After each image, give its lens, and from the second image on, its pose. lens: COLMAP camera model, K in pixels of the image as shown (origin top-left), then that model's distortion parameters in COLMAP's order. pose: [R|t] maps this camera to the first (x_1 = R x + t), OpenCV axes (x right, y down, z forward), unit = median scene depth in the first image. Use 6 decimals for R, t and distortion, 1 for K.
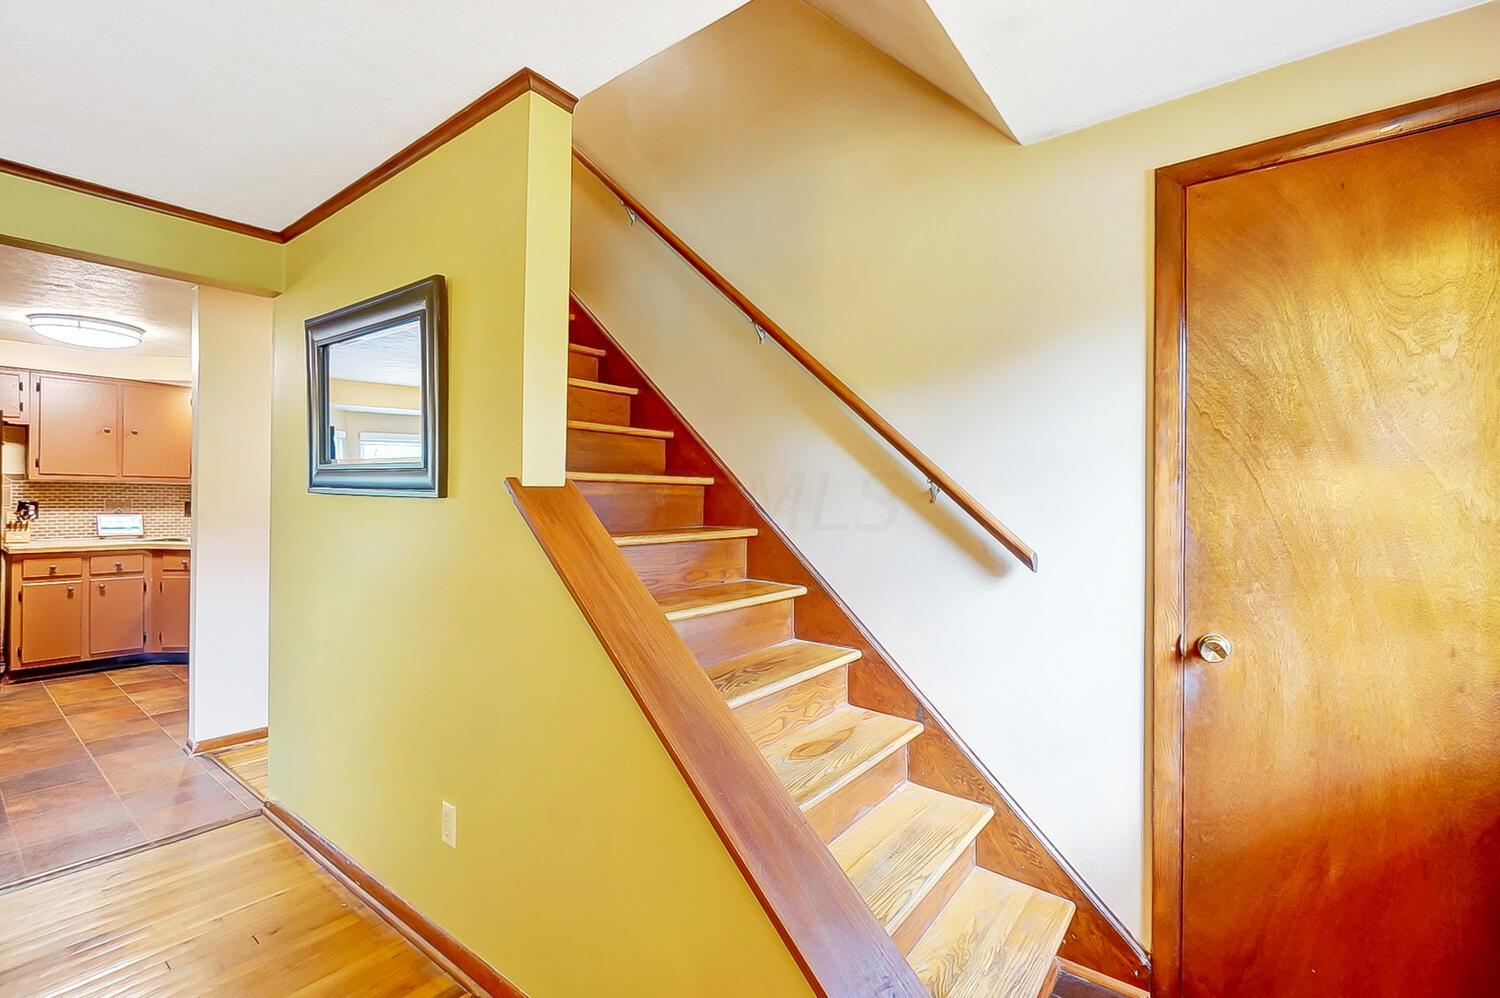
lens RADIAL K [[667.9, 0, 725.4], [0, 667.9, 495.5], [0, 0, 1]] dist [0.004576, 0.000432]
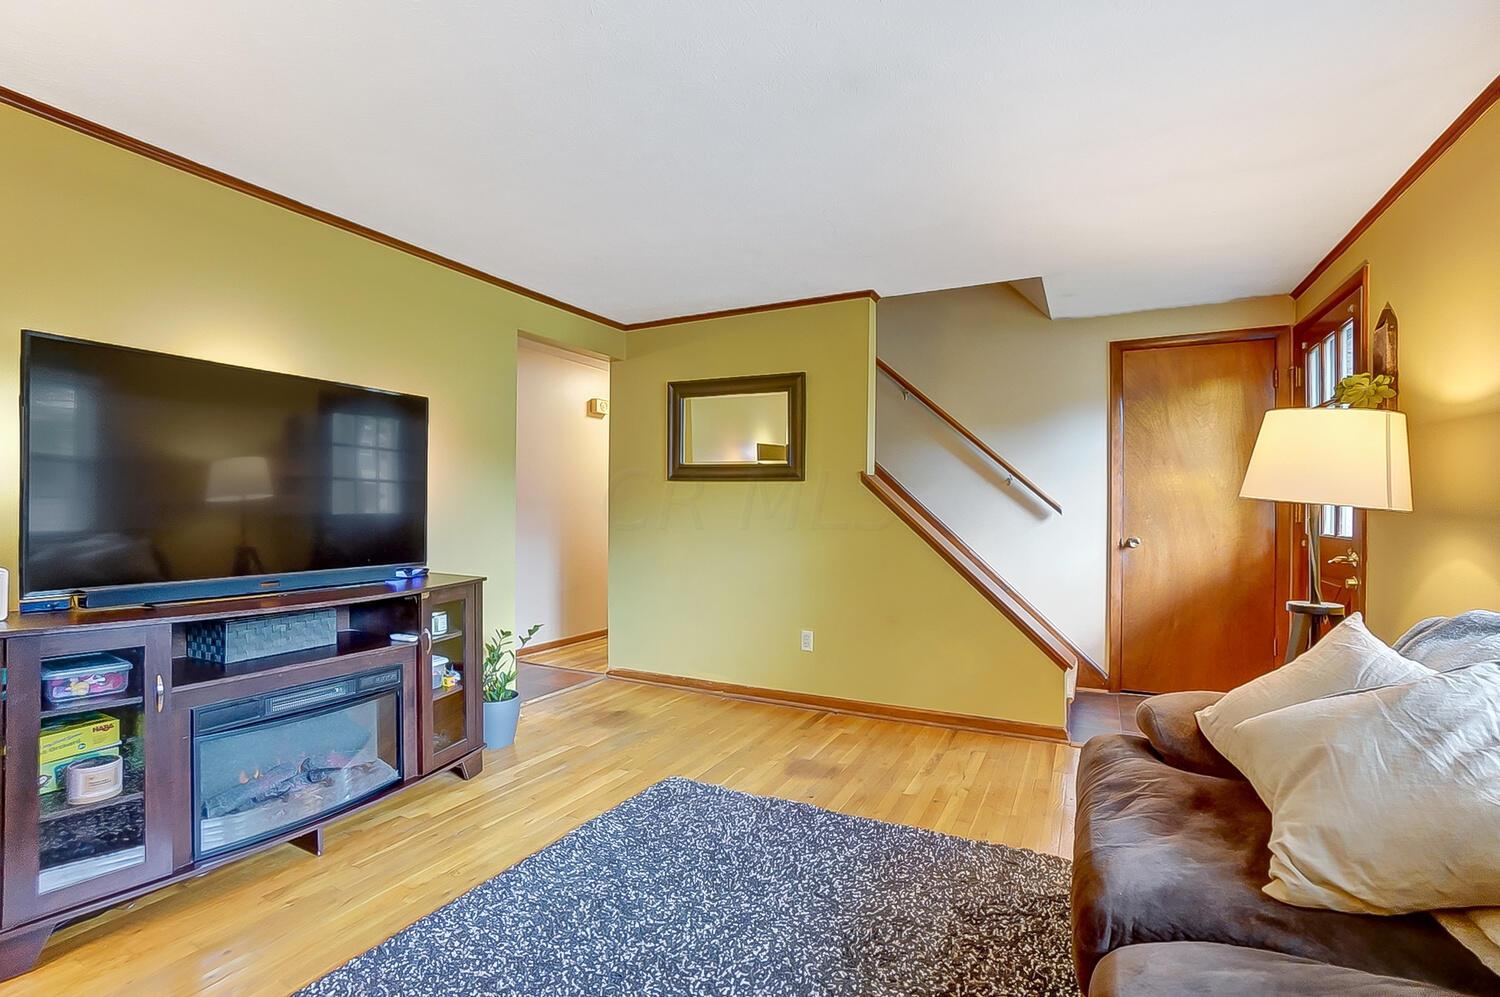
lens RADIAL K [[667.9, 0, 769.7], [0, 667.9, 494.4], [0, 0, 1]] dist [0.004576, 0.000432]
pose [[0.980563, -0.003054, 0.196181, -1.007527], [0.002221, 0.999988, 0.004468, 0.034800], [-0.196193, -0.003945, 0.980557, -1.085092]]
